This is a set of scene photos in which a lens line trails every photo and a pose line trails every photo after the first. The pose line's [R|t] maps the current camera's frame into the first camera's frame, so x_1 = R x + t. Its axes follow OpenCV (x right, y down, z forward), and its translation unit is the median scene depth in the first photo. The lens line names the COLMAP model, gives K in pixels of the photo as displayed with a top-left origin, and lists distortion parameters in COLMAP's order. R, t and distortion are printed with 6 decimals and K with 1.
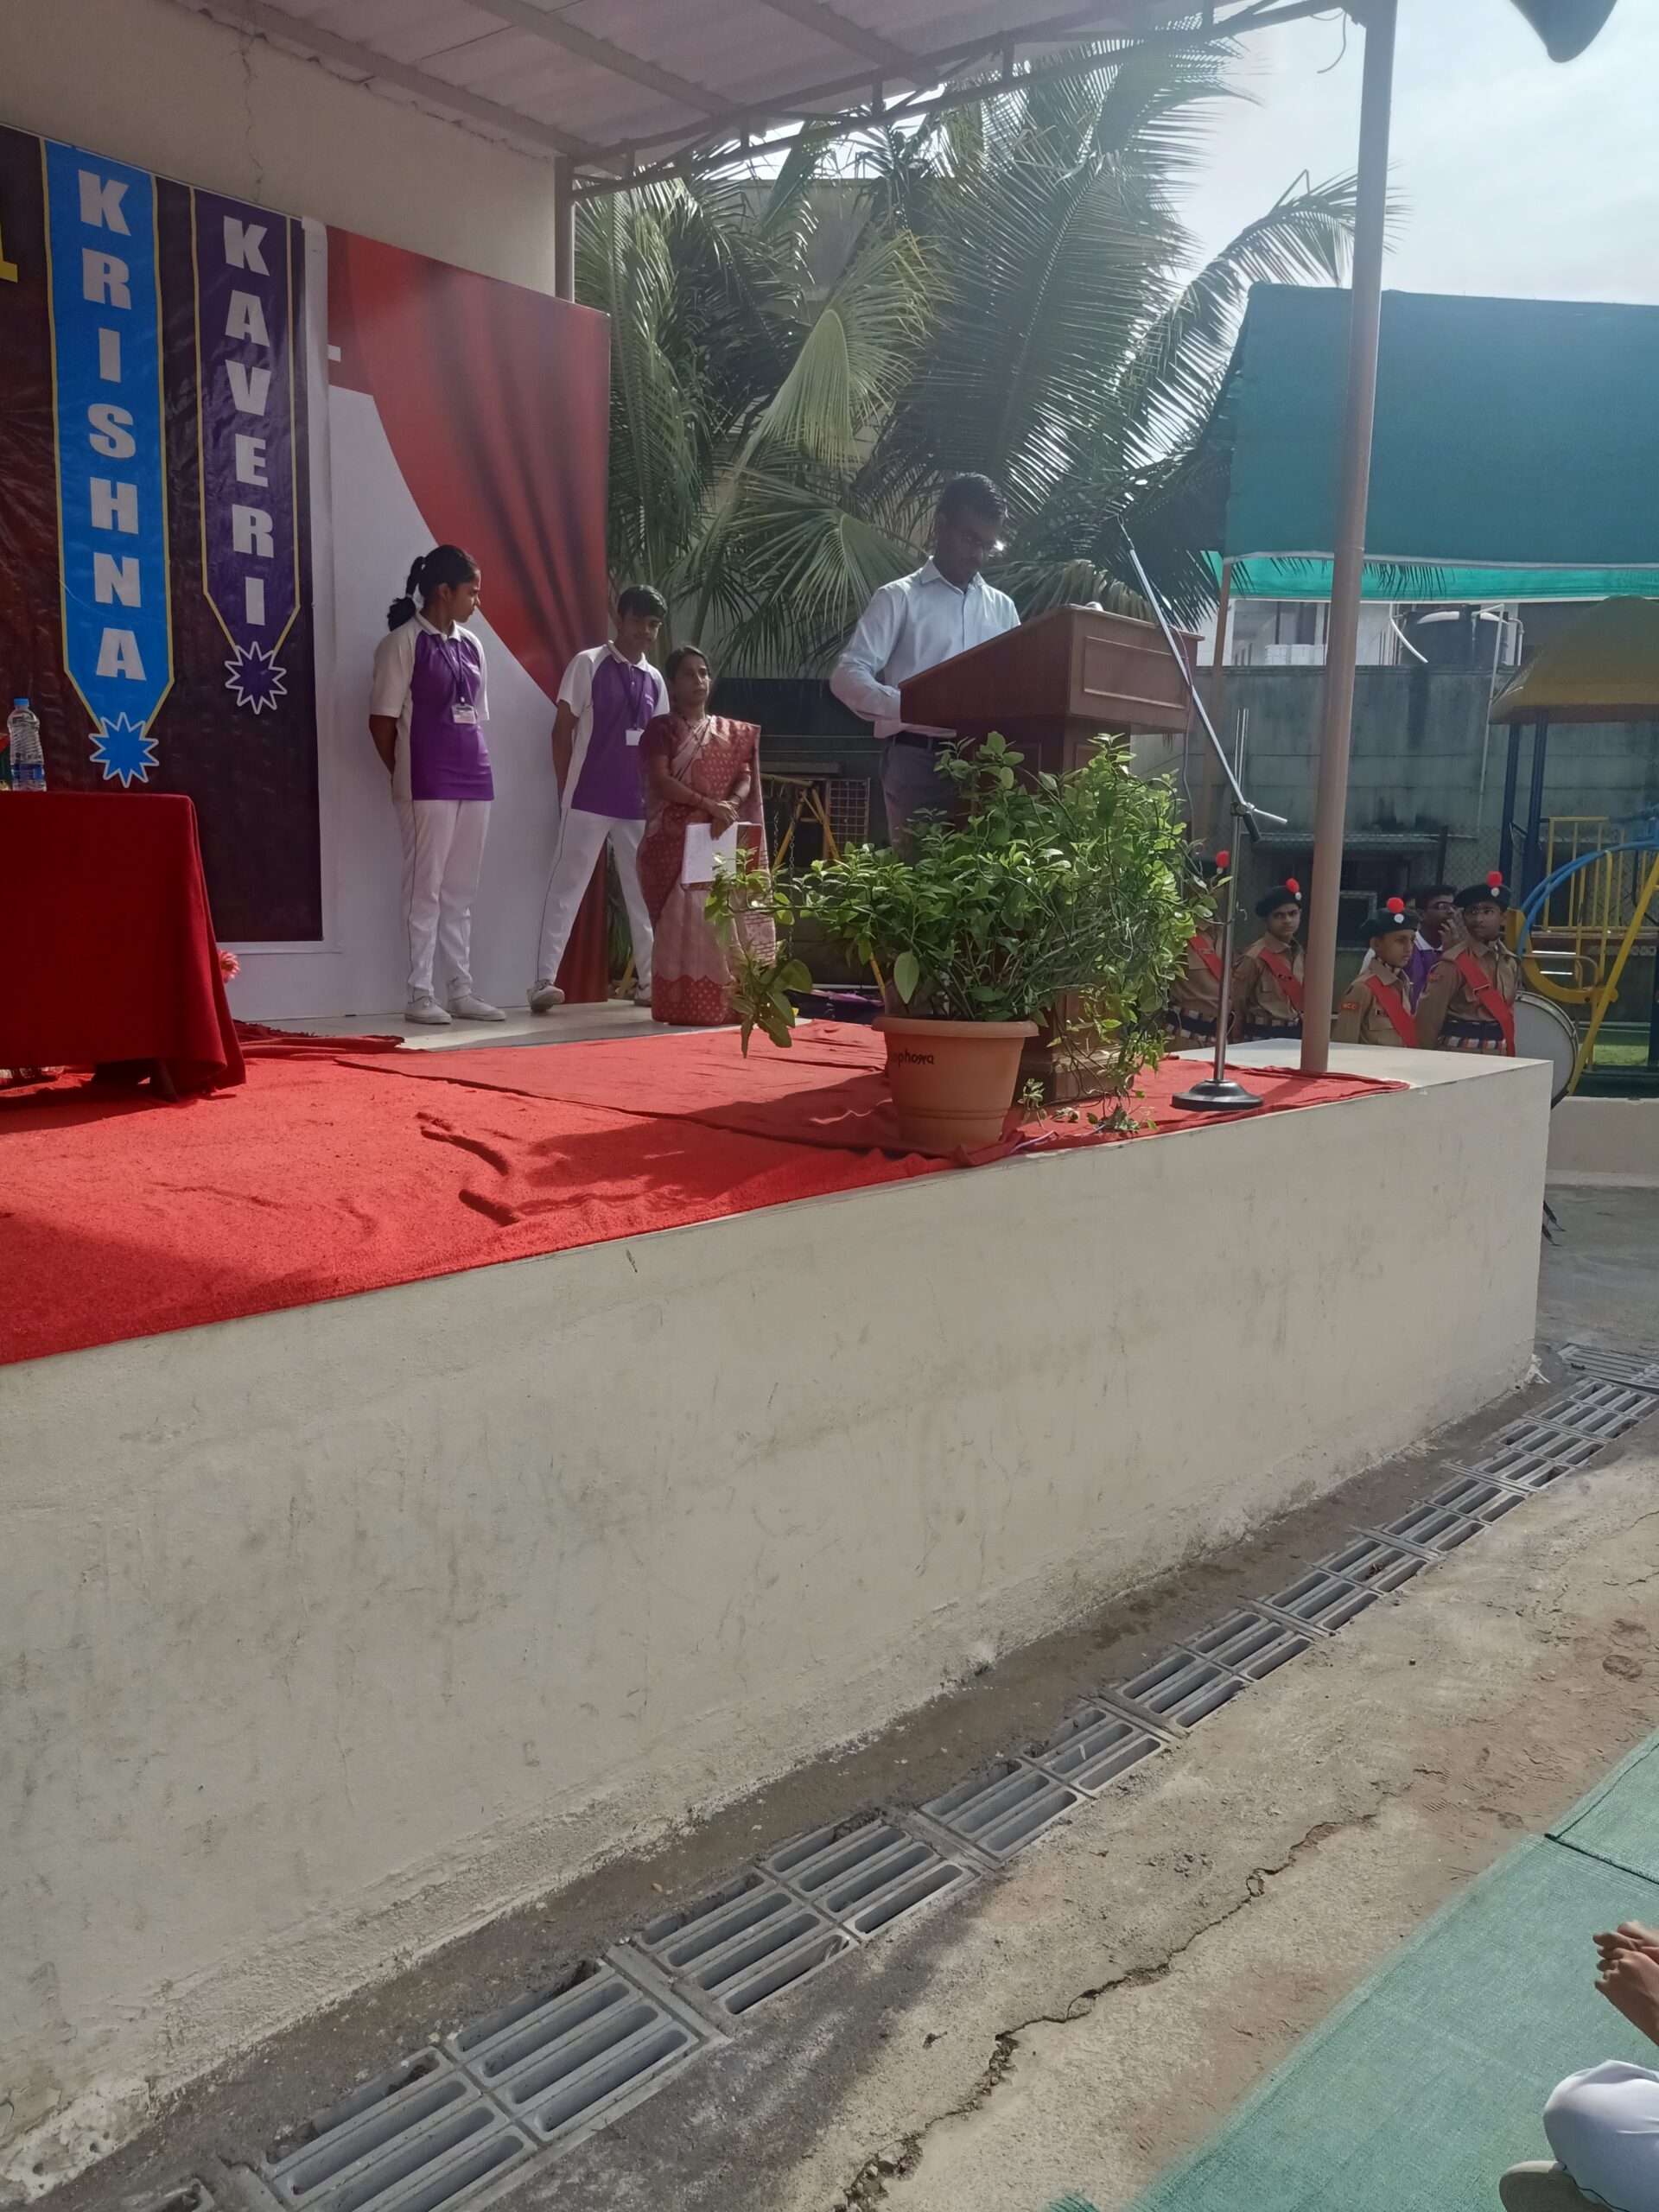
lens RADIAL K [[1643.9, 0, 830.9], [0, 1643.9, 1100.1], [0, 0, 1]] dist [0.097316, -0.139086]
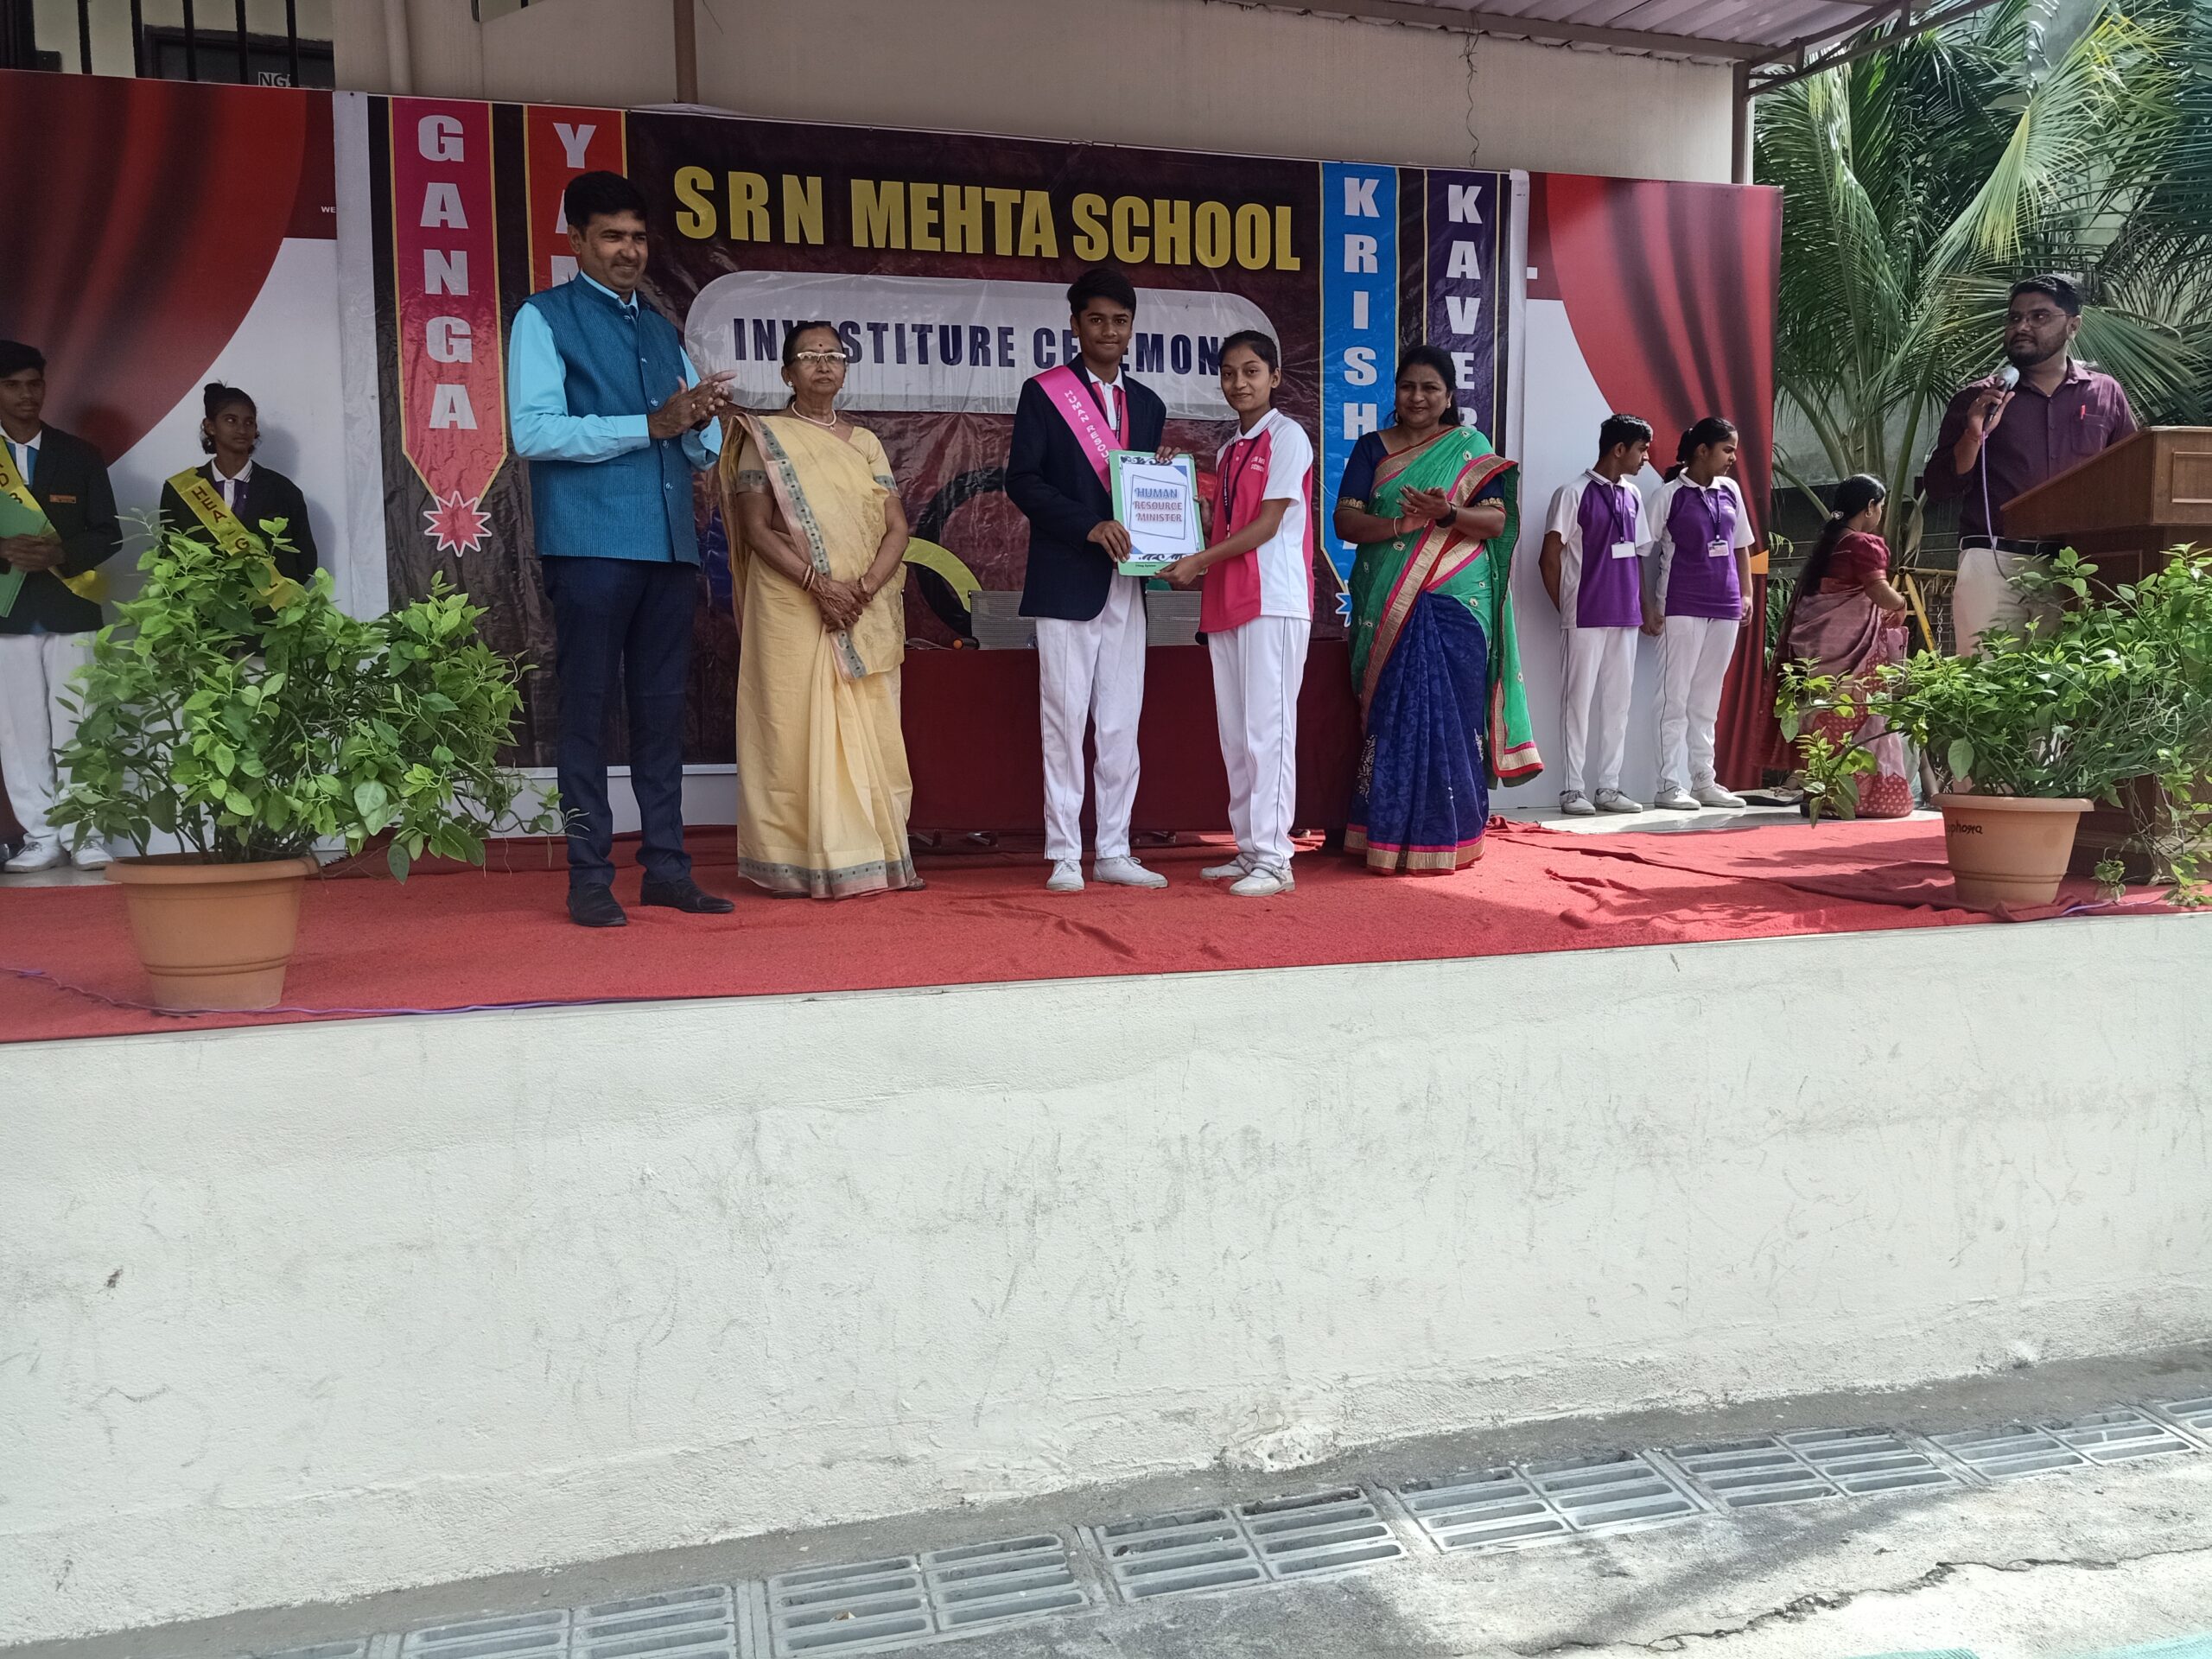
lens RADIAL K [[1643.9, 0, 1101.2], [0, 1643.9, 834.5], [0, 0, 1]] dist [0.097316, -0.139086]
pose [[0.849515, 0.015928, -0.527324, 0.153458], [-0.042707, 0.998340, -0.038647, 0.049872], [0.525833, 0.055352, 0.848785, -0.330484]]
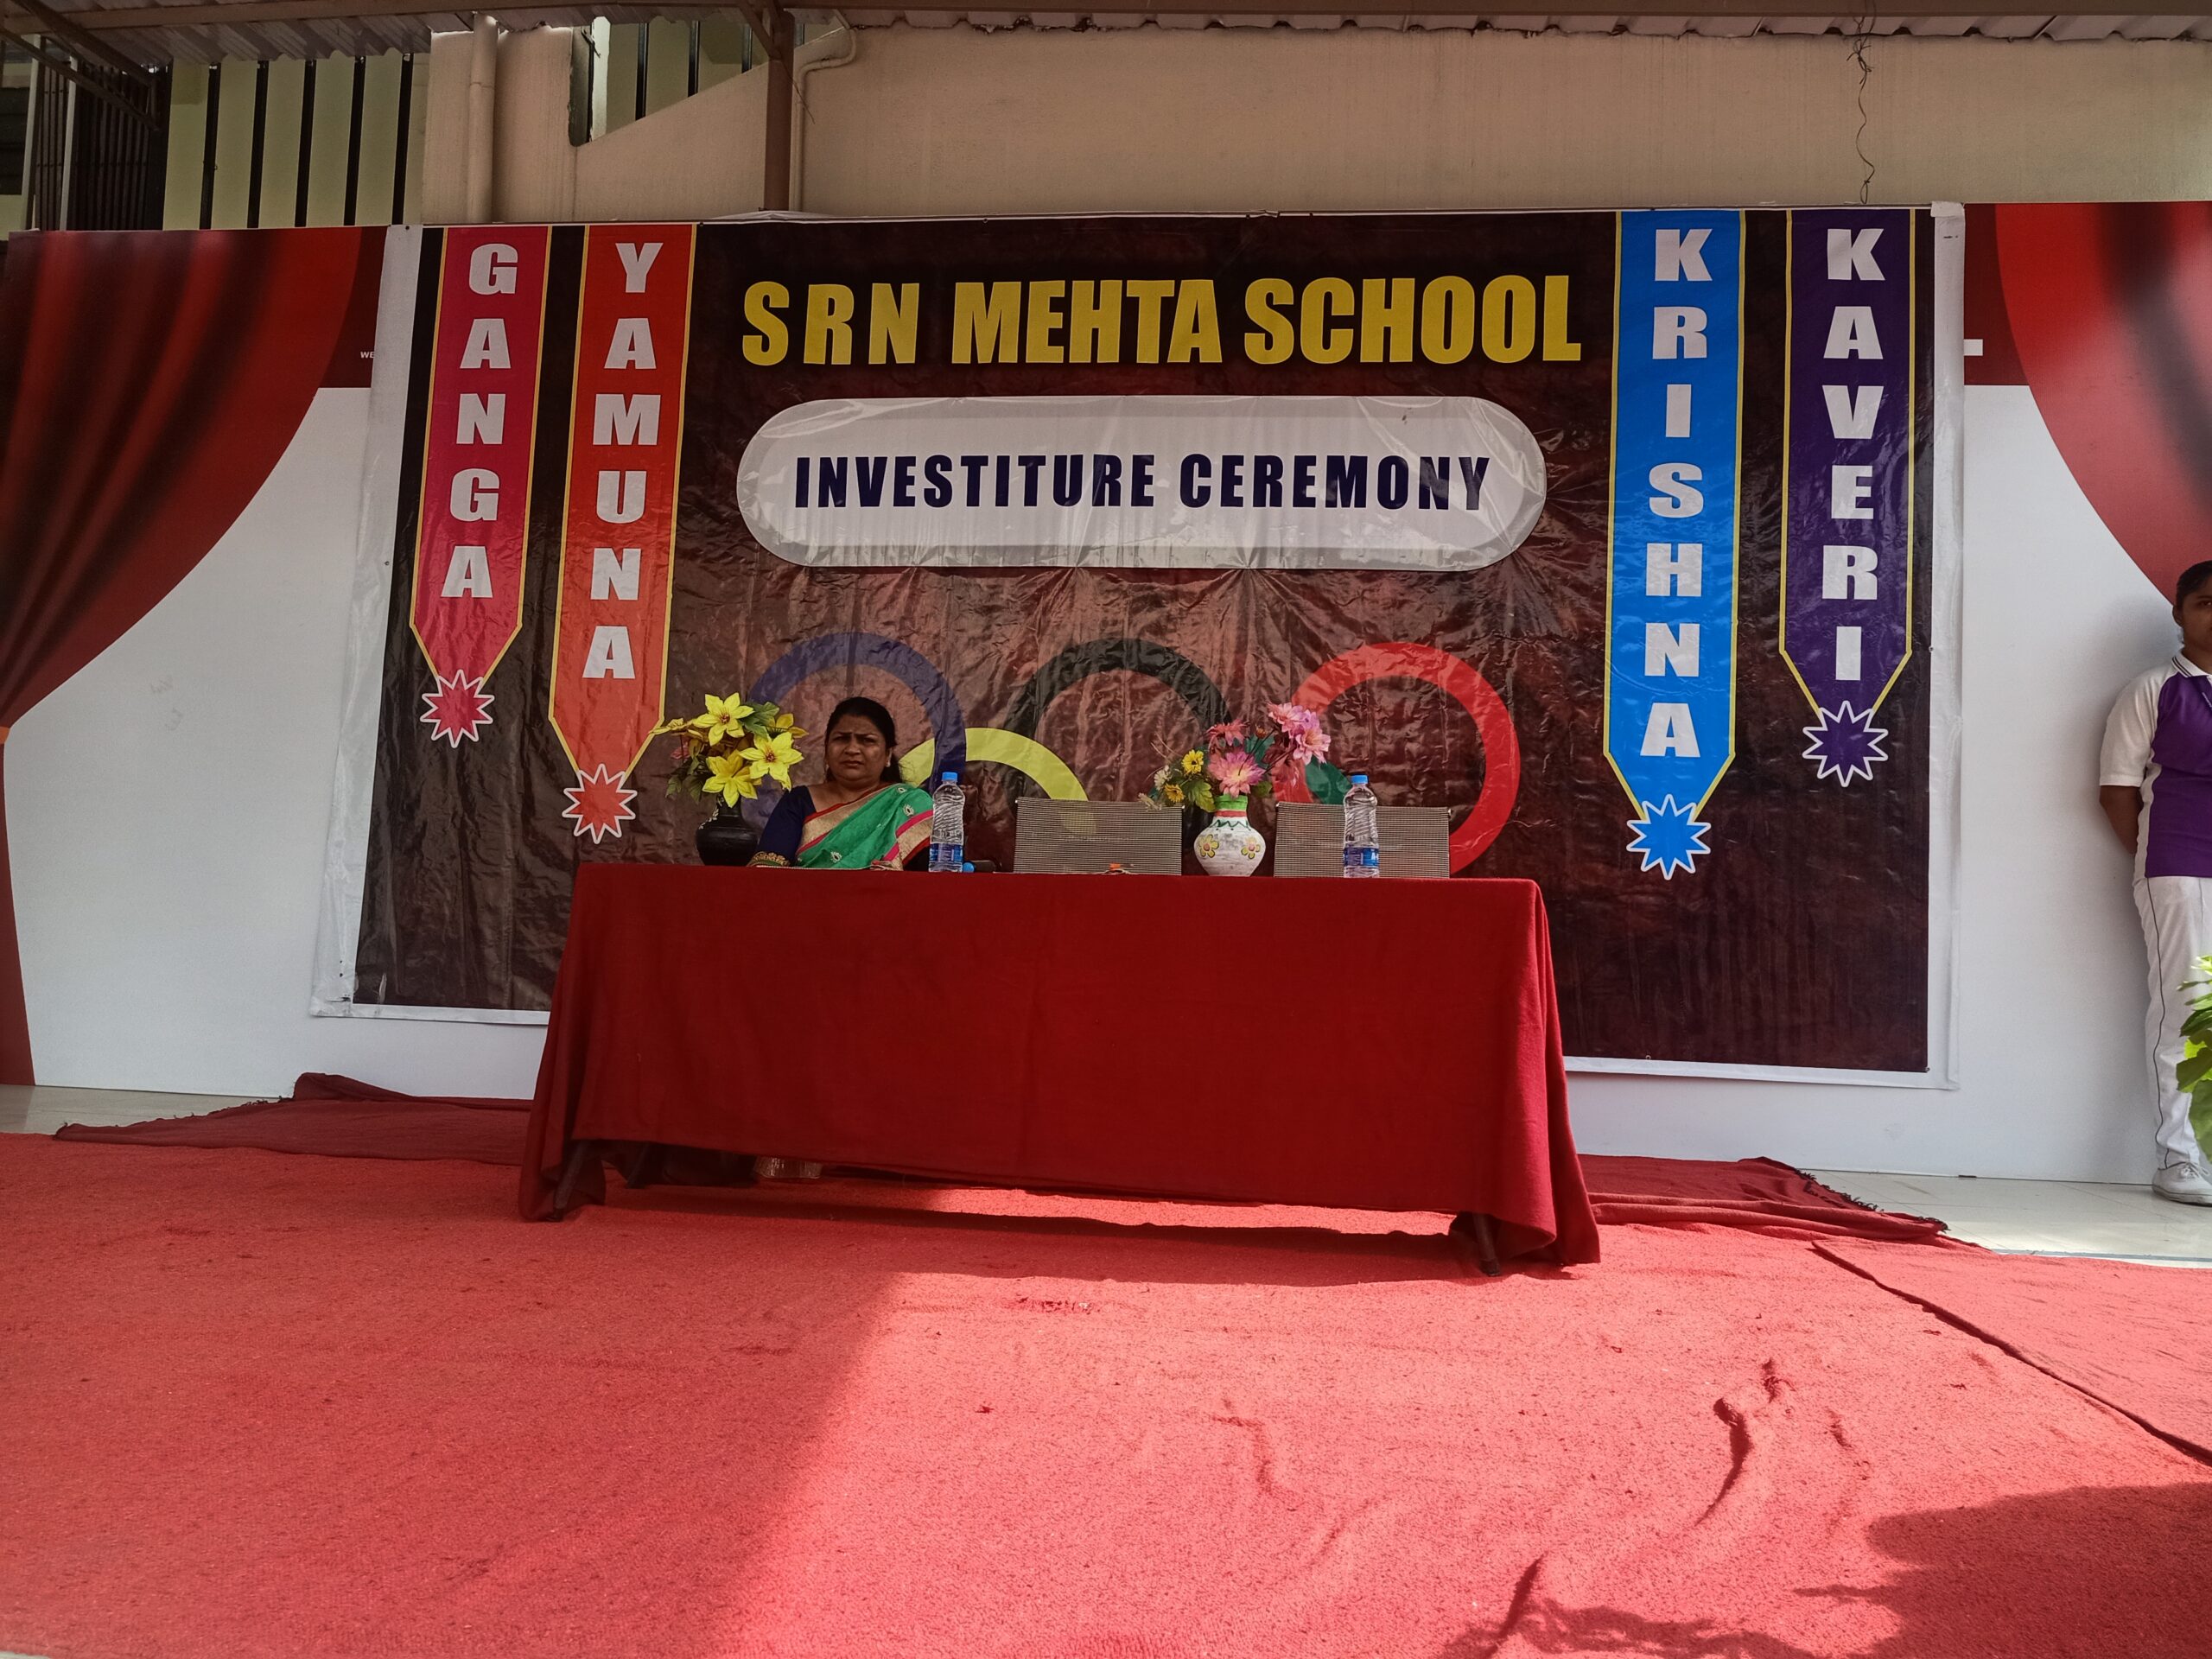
lens RADIAL K [[1667.3, 0, 1089.4], [0, 1667.3, 822.5], [0, 0, 1]] dist [0.096640, -0.129508]
pose [[0.609358, -0.048354, -0.791420, 0.139214], [-0.132737, 0.977832, -0.161945, -0.058024], [0.781706, 0.203733, 0.589431, 0.403239]]
